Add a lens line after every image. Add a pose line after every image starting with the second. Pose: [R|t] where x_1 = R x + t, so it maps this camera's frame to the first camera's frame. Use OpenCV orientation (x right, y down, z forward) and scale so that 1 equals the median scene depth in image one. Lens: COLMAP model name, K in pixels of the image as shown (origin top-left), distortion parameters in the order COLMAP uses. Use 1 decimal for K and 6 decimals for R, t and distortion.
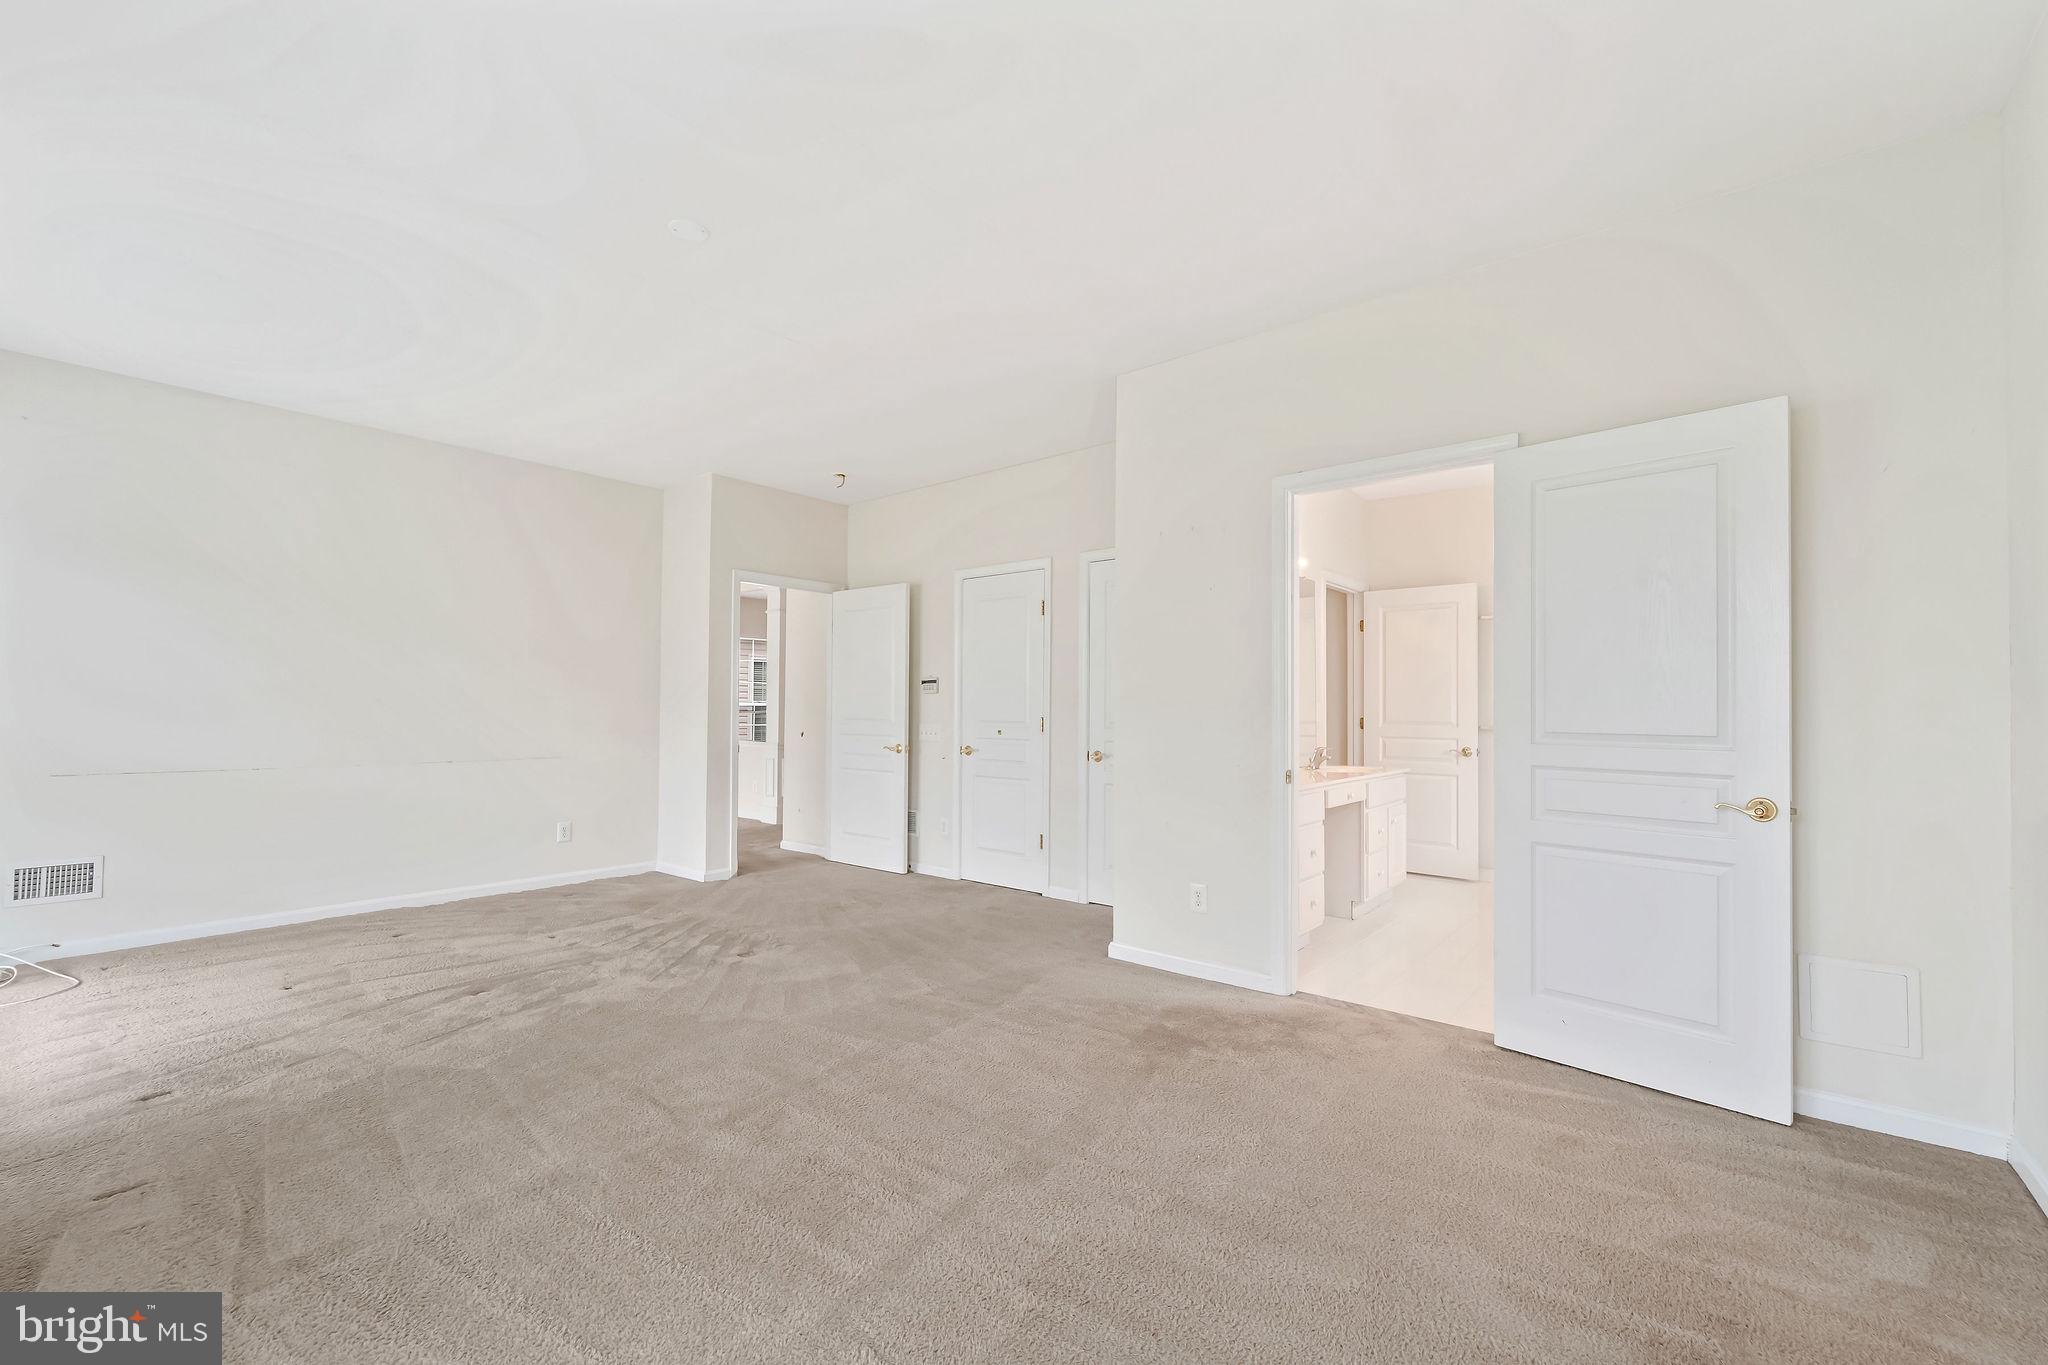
lens RADIAL K [[849.7, 0, 1020.3], [0, 849.7, 692.5], [0, 0, 1]] dist [0.001788, 0.000059]
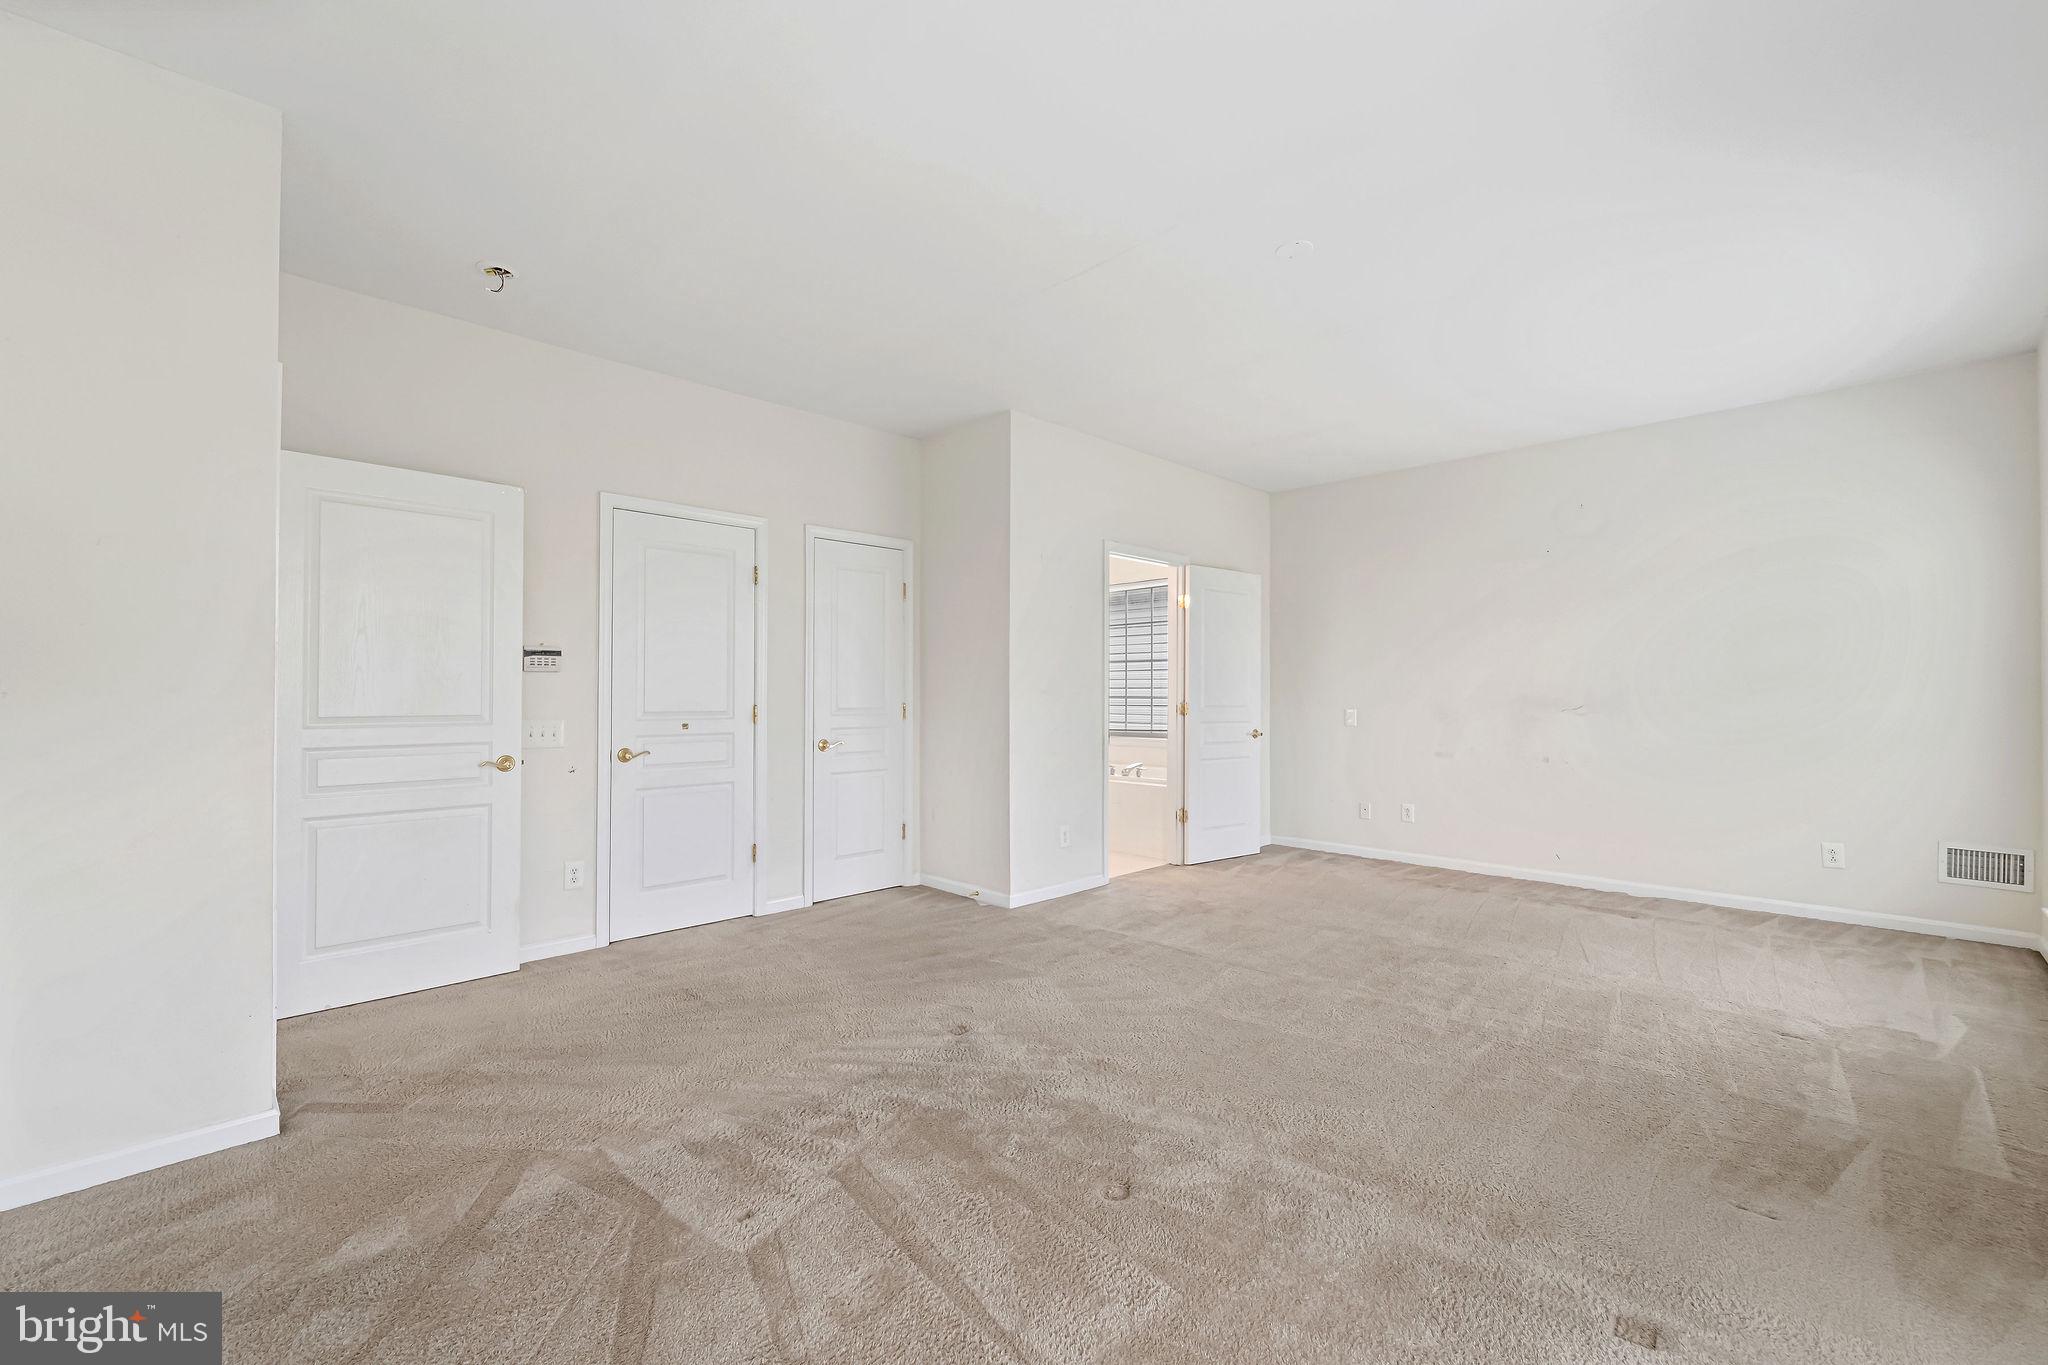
lens RADIAL K [[849.7, 0, 1020.3], [0, 849.7, 692.5], [0, 0, 1]] dist [0.001788, 0.000059]
pose [[0.078166, -0.016907, 0.996797, -1.097423], [-0.027493, 0.999439, 0.019108, -0.009012], [-0.996561, -0.028898, 0.077657, 0.927398]]
